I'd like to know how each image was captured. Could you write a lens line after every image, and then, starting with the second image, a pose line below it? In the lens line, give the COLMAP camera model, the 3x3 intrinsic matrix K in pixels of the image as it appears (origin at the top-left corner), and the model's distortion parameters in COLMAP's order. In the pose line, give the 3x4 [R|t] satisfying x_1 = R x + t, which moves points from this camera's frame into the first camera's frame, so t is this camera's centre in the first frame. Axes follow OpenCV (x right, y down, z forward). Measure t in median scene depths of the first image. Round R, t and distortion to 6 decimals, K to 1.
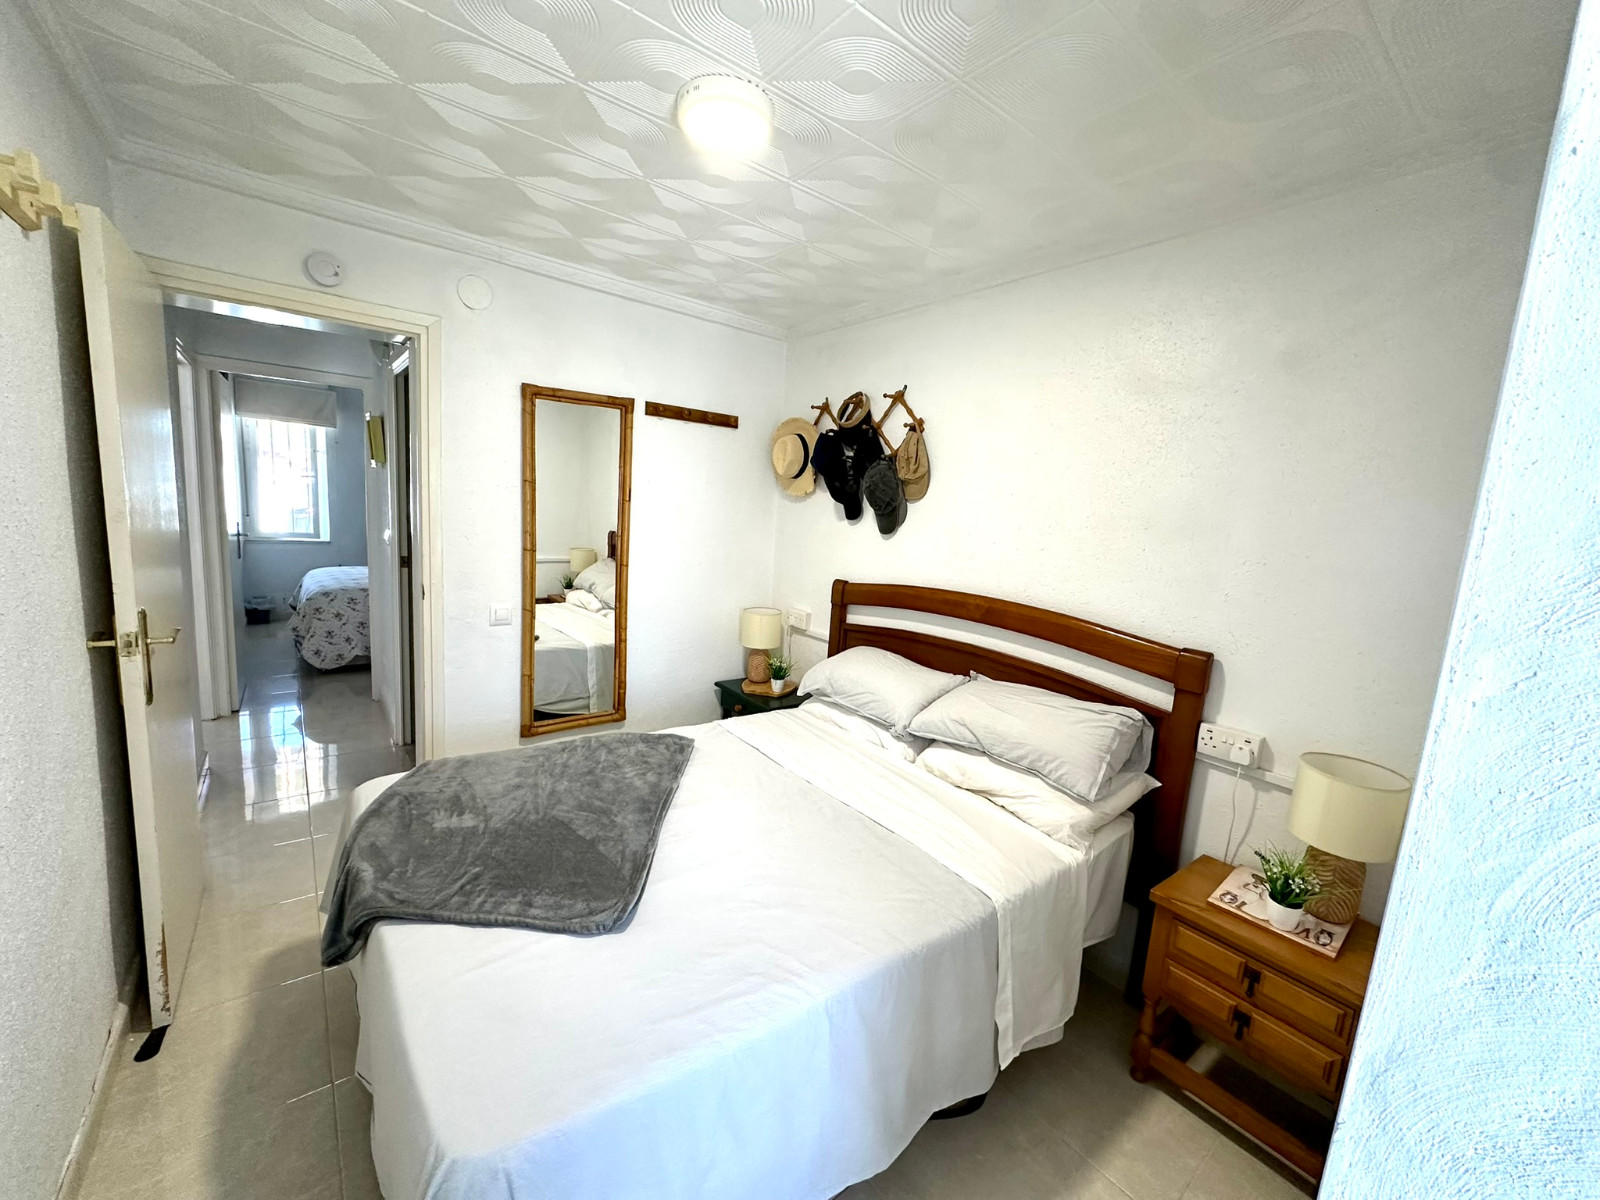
lens RADIAL K [[639.0, 0, 801.3], [0, 639.0, 602.3], [0, 0, 1]] dist [-0.001619, -0.000001]
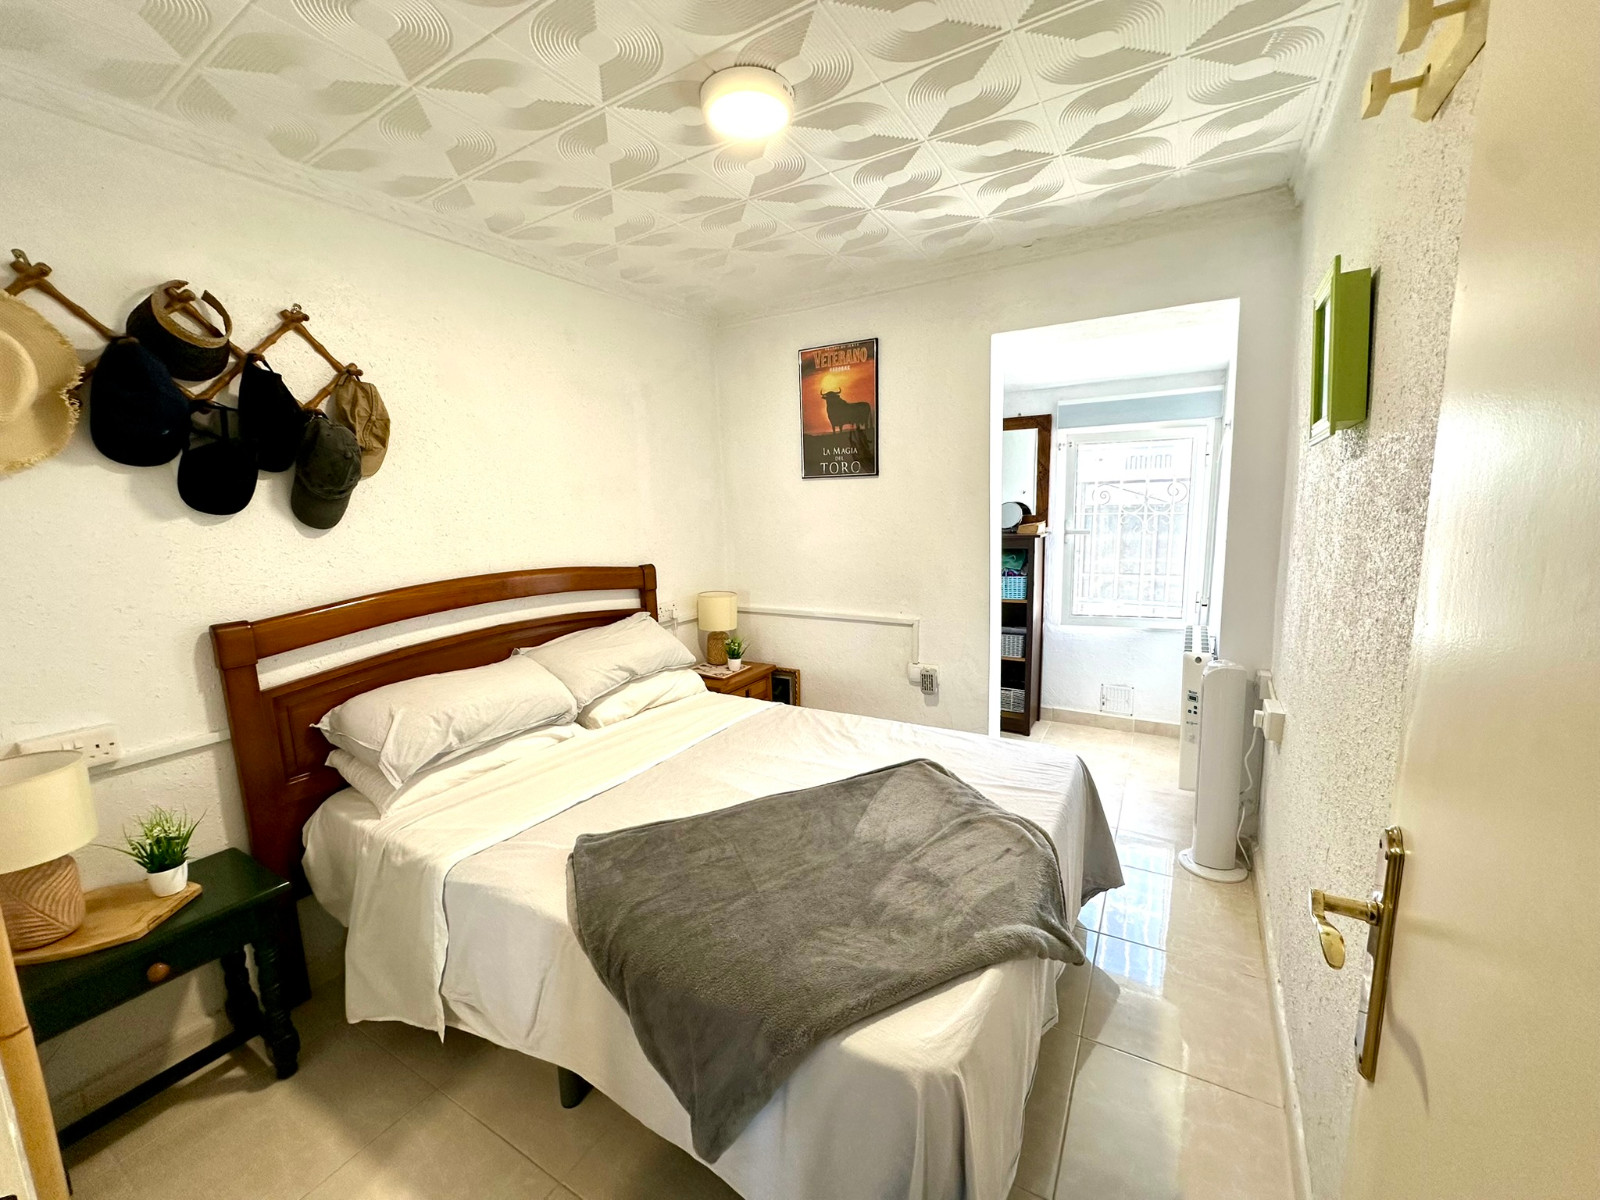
lens RADIAL K [[639.0, 0, 798.7], [0, 639.0, 594.4], [0, 0, 1]] dist [-0.001619, -0.000001]
pose [[-0.364198, -0.198161, 0.909995, -0.689004], [0.138955, 0.954603, 0.263487, -0.151341], [-0.920897, 0.222410, -0.320129, 0.792448]]
